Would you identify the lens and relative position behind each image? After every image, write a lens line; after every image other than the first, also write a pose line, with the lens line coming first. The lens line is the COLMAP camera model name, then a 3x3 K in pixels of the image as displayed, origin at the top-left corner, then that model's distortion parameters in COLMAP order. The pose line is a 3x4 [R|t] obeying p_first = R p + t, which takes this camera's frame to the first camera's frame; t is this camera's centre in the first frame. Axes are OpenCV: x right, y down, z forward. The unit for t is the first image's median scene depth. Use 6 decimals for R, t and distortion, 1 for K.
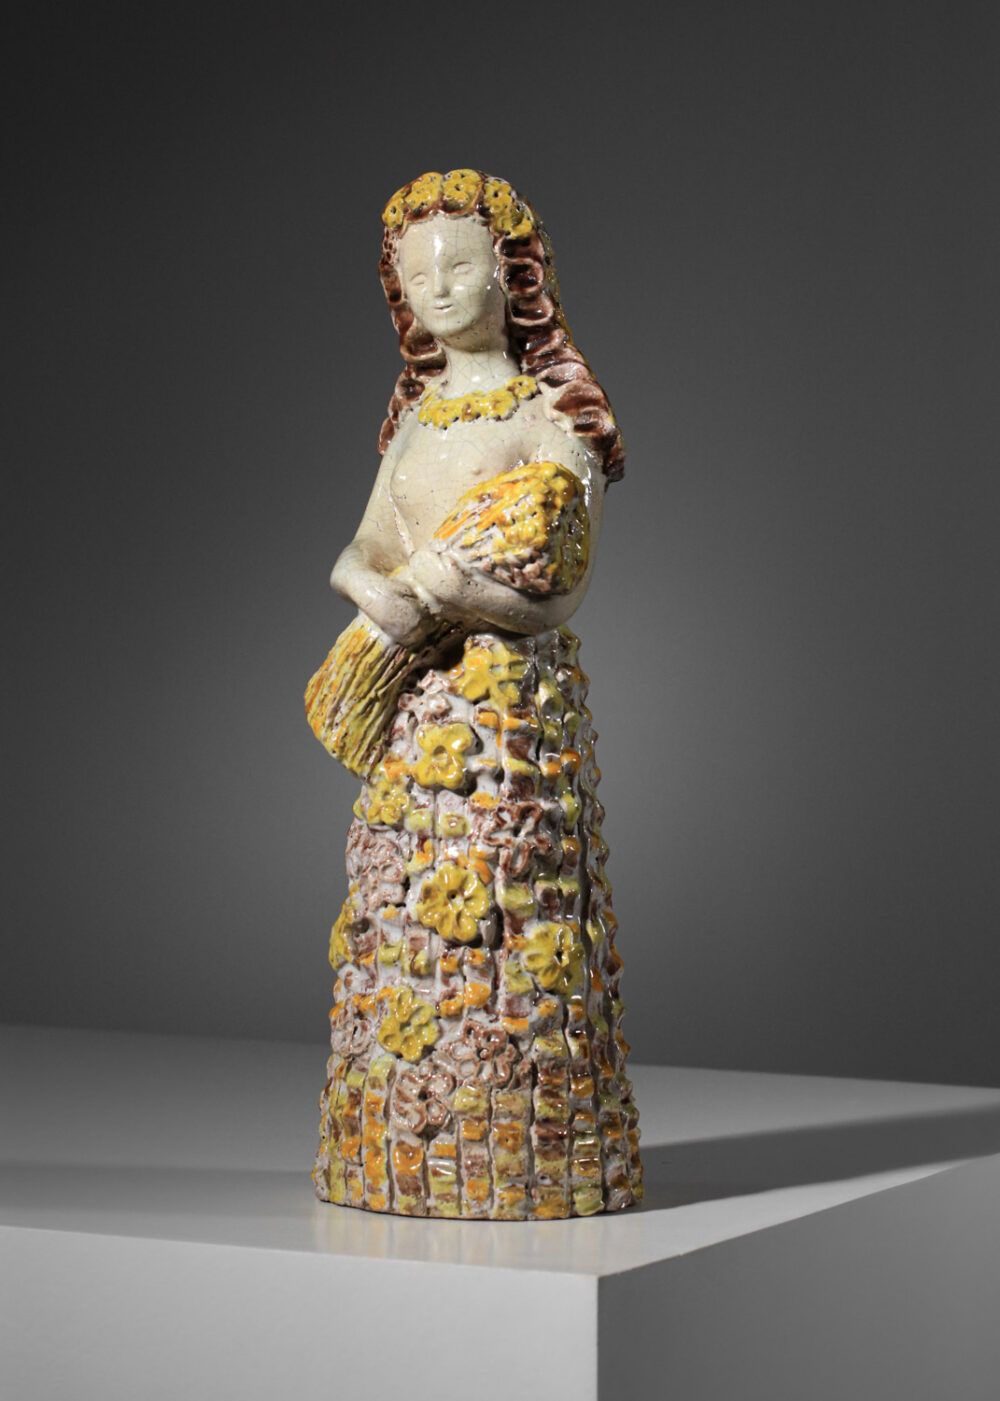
lens RADIAL K [[4164.7, 0, 500.0], [0, 4164.7, 700.5], [0, 0, 1]] dist [0.281476, 0.341413]
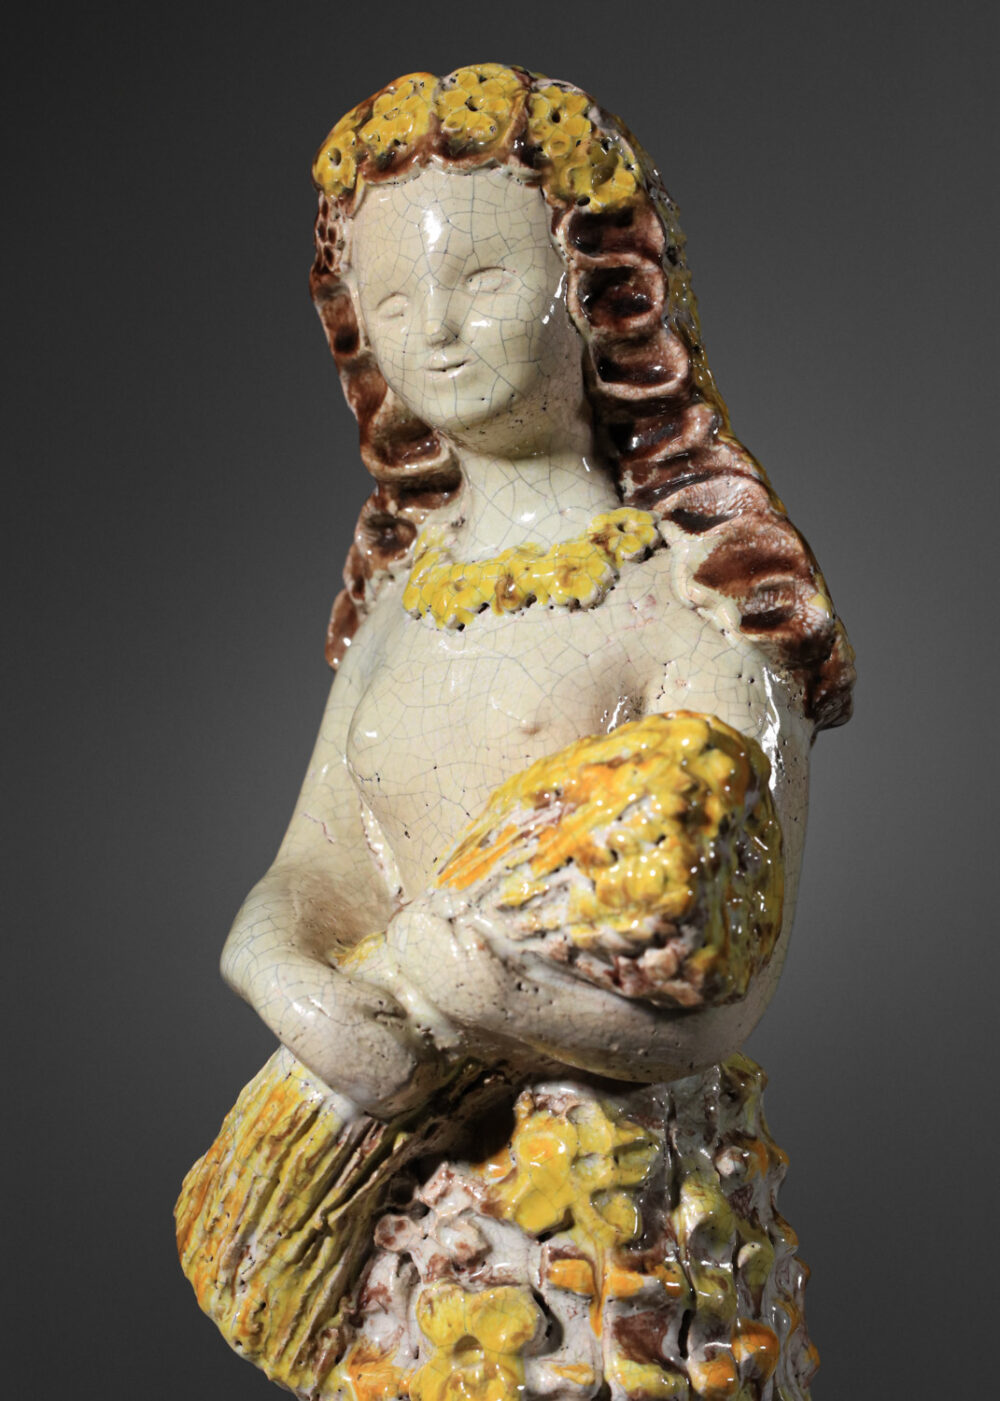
lens RADIAL K [[4218.9, 0, 500.0], [0, 4218.9, 700.5], [0, 0, 1]] dist [0.065394, 0.129110]
pose [[0.999182, -0.029565, -0.027595, 0.003886], [0.030350, 0.999133, 0.028489, -0.070769], [0.026728, -0.029303, 0.999213, 0.537672]]
